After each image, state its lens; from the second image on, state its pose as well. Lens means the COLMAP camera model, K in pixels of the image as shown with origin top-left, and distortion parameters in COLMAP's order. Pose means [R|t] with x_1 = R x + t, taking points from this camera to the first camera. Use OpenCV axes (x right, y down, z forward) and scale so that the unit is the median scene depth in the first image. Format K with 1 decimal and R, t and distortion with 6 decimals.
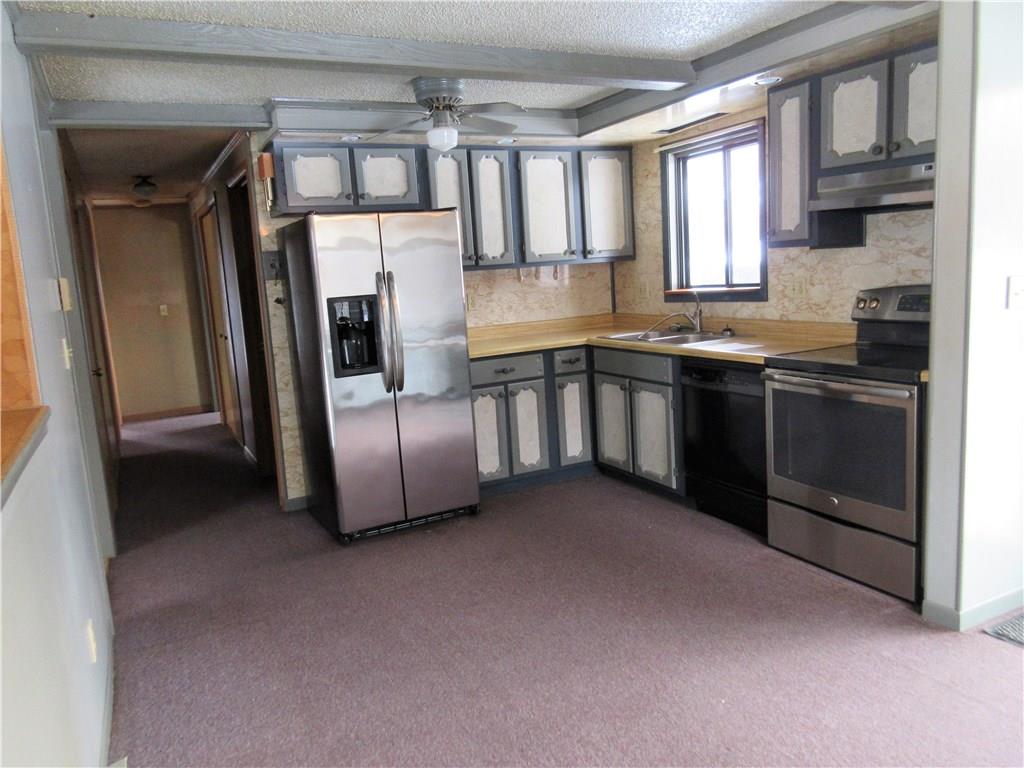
lens RADIAL K [[762.7, 0, 512.0], [0, 762.7, 384.0], [0, 0, 1]] dist [-0.004911, -0.003154]
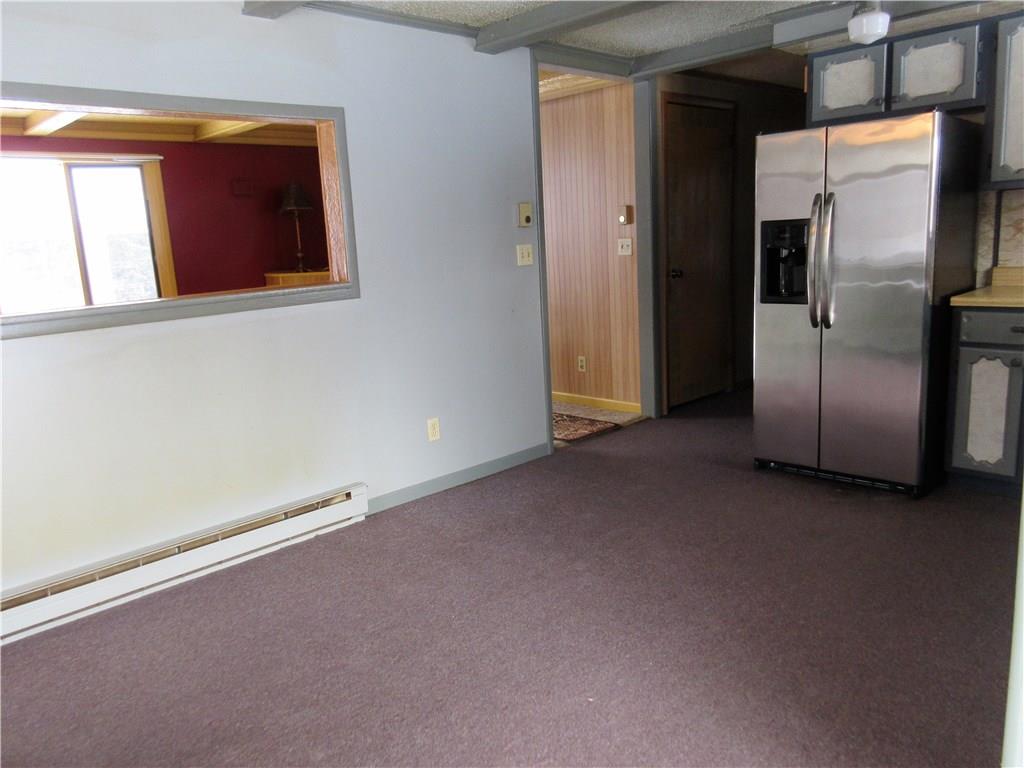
lens RADIAL K [[767.6, 0, 509.7], [0, 767.6, 381.1], [0, 0, 1]] dist [0.008826, 0.002719]
pose [[0.298294, 0.230843, -0.926138, 0.603592], [-0.109557, 0.972180, 0.207032, -0.077983], [0.948166, 0.039709, 0.315286, 0.364644]]
